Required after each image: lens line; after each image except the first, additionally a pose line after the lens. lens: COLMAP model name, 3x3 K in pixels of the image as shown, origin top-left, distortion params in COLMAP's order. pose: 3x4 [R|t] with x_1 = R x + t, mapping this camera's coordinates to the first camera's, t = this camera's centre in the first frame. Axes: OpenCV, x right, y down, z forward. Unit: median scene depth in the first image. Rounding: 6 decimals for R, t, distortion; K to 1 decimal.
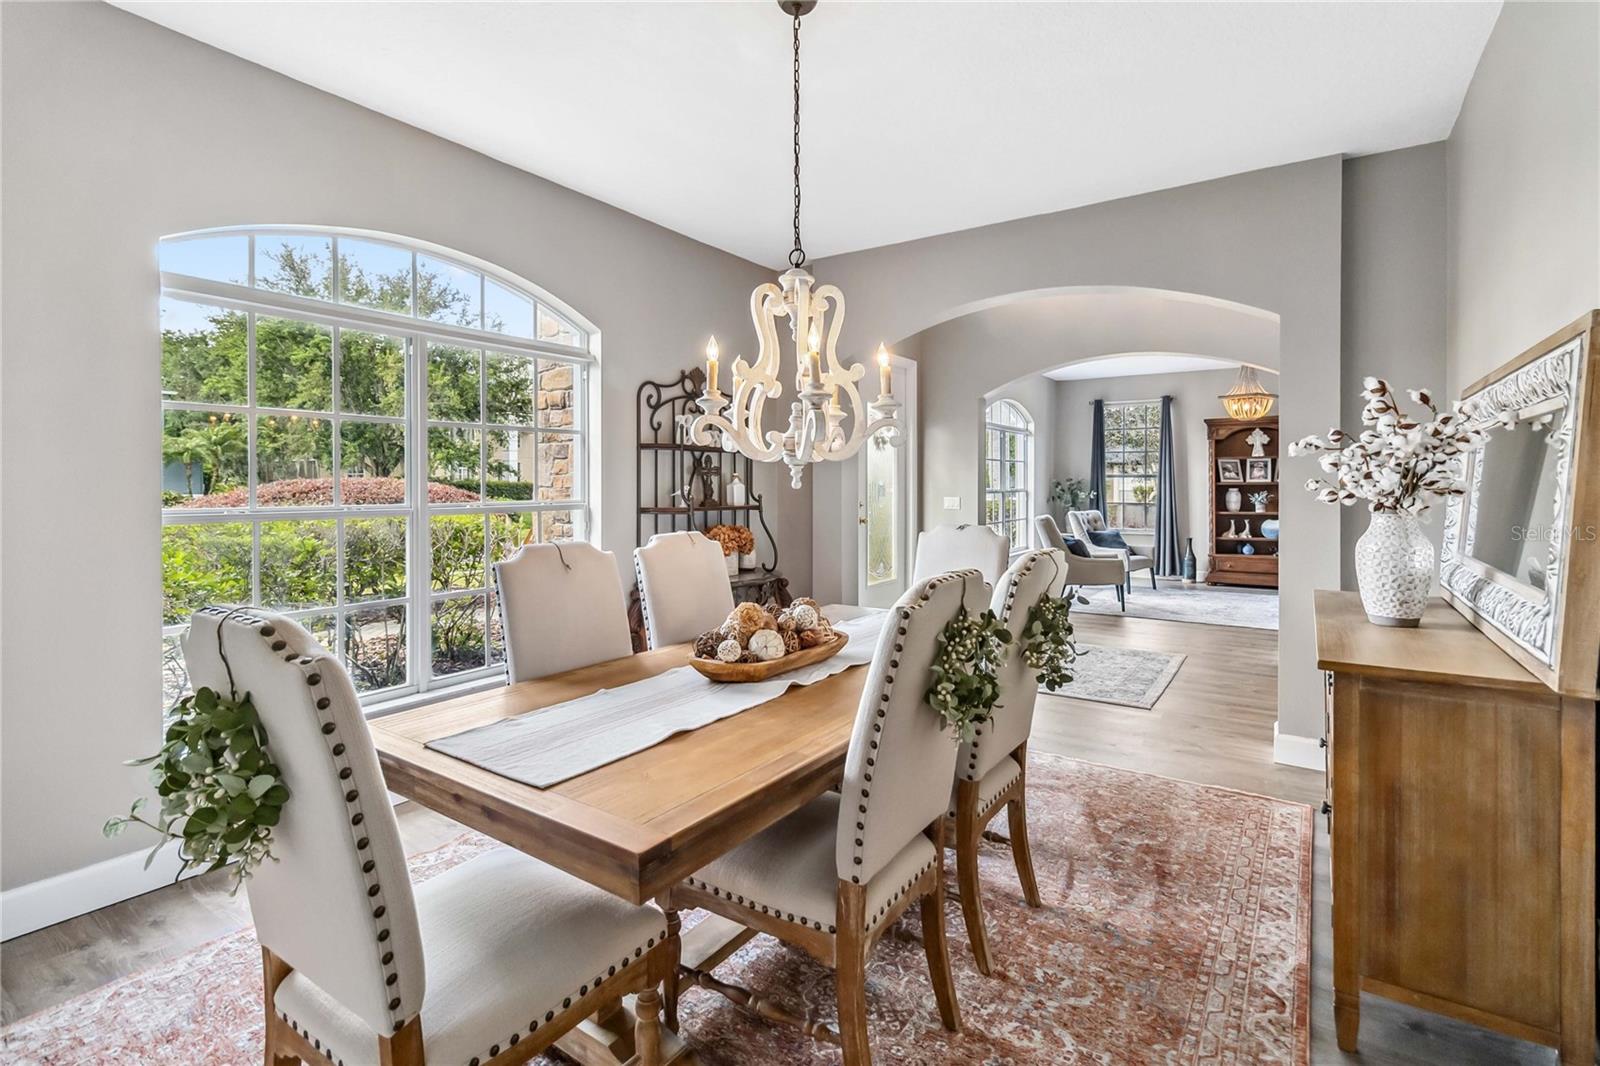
lens RADIAL K [[751.6, 0, 798.3], [0, 751.6, 478.3], [0, 0, 1]] dist [0.000436, 0.000140]
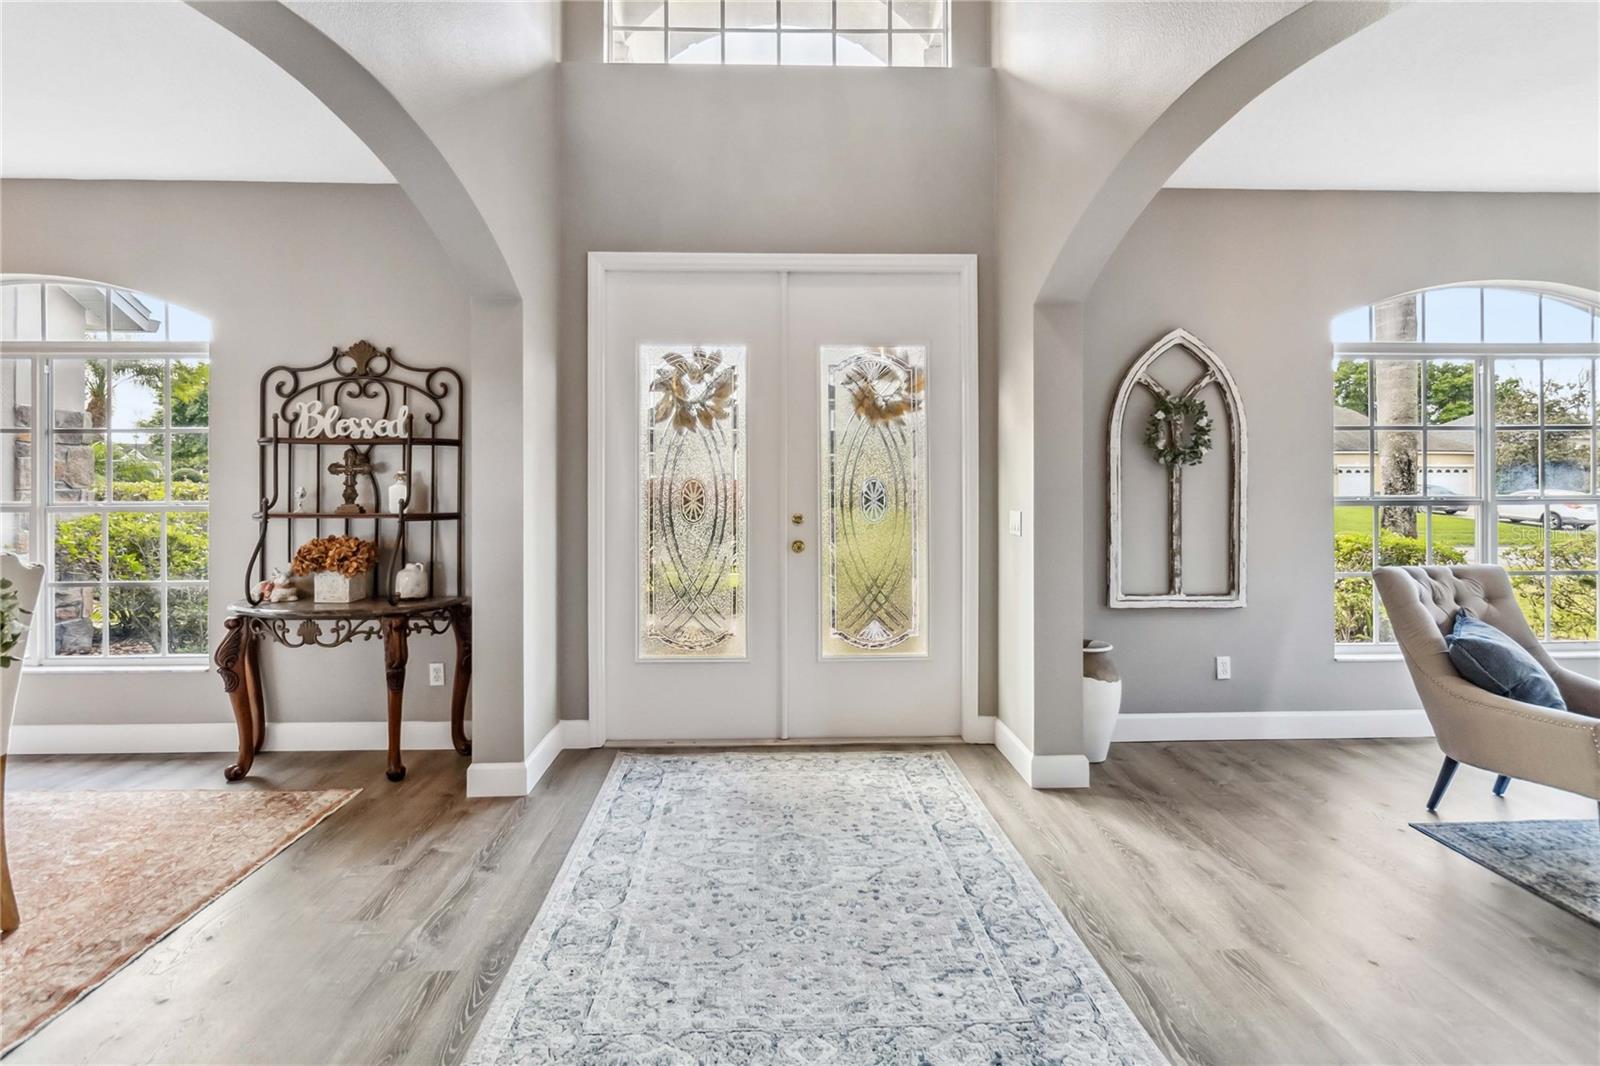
lens RADIAL K [[793.8, 0, 797.6], [0, 793.8, 482.4], [0, 0, 1]] dist [-0.001477, -0.001392]
pose [[0.588135, -0.003356, -0.808756, 0.406236], [0.007248, 0.999973, 0.001121, 0.003504], [0.808730, -0.006522, 0.588144, 0.430390]]
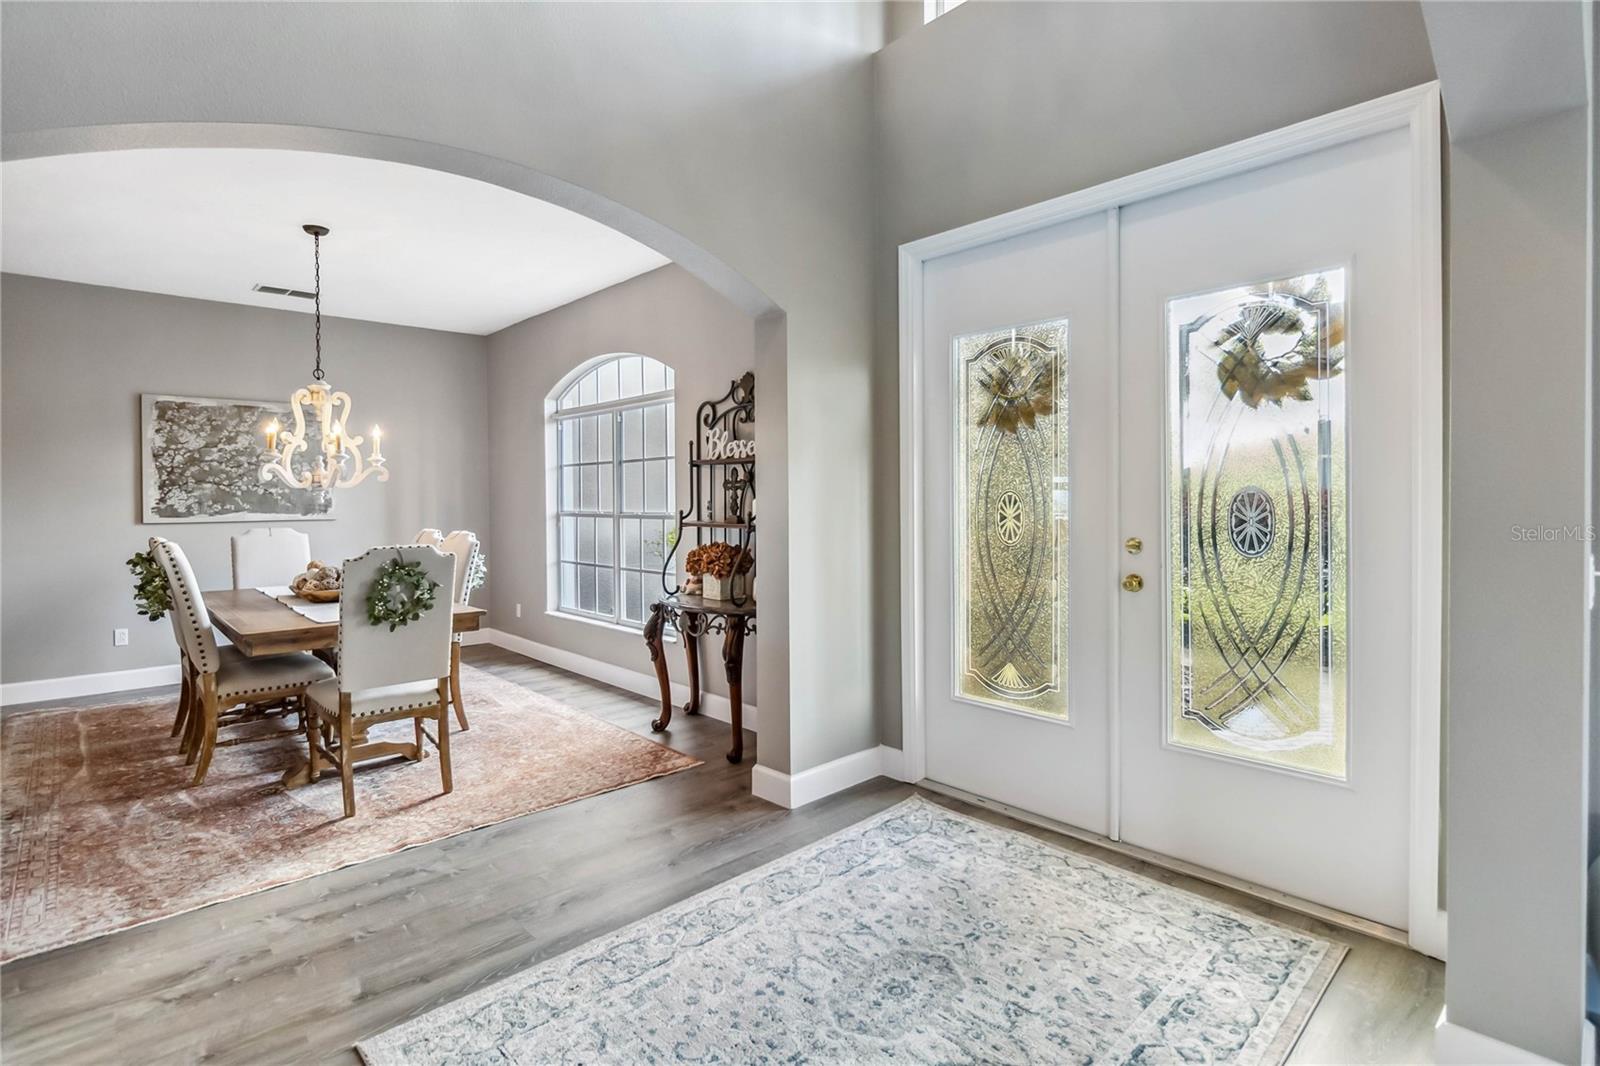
lens RADIAL K [[787.0, 0, 800.0], [0, 787.0, 504.7], [0, 0, 1]] dist [-0.003217, -0.001259]
pose [[-0.220148, 0.009845, -0.975417, 0.388563], [0.013249, 0.999887, 0.007102, 0.004202], [0.975376, -0.011360, -0.220254, 0.624962]]
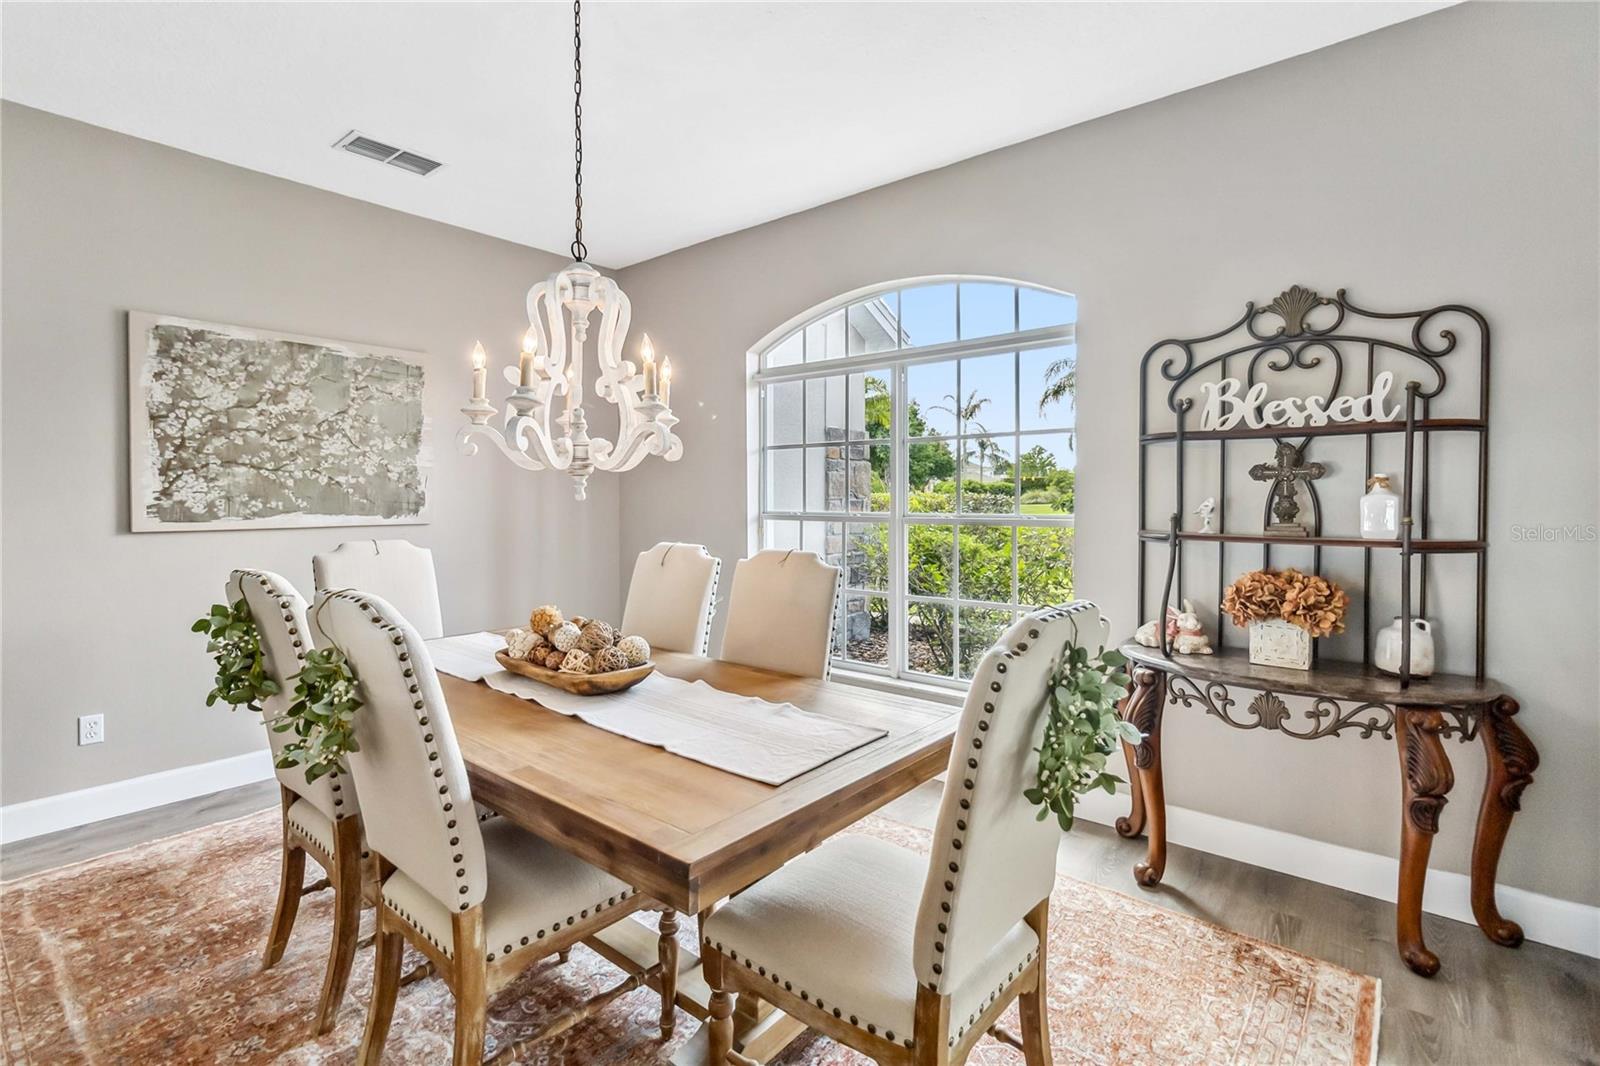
lens RADIAL K [[742.9, 0, 800.3], [0, 742.9, 505.5], [0, 0, 1]] dist [-0.001024, 0.000339]
pose [[-0.092109, 0.012585, -0.995669, 0.220234], [0.008479, 0.999894, 0.011854, 0.002603], [0.995713, -0.007350, -0.092206, 0.336510]]
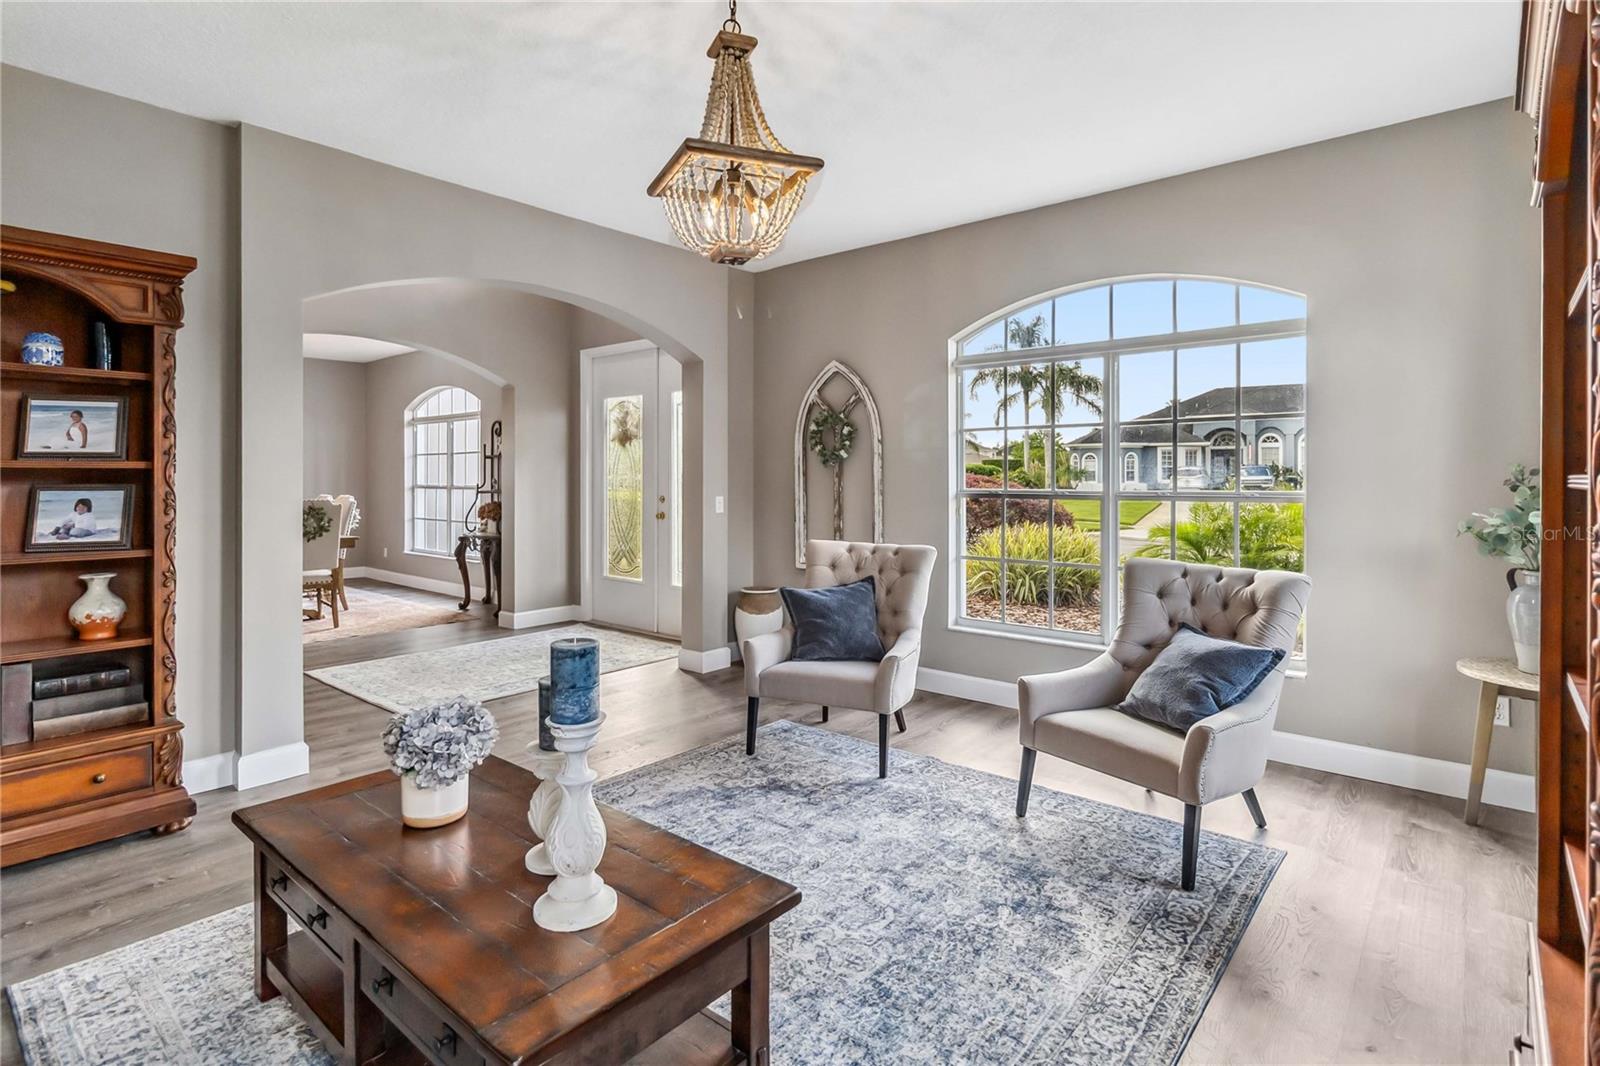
lens RADIAL K [[793.8, 0, 797.6], [0, 793.8, 482.4], [0, 0, 1]] dist [-0.001477, -0.001392]
pose [[-0.110541, 0.004757, -0.993860, 0.744668], [0.004753, 0.999980, 0.004258, 0.006618], [0.993860, -0.004253, -0.110562, 0.883912]]
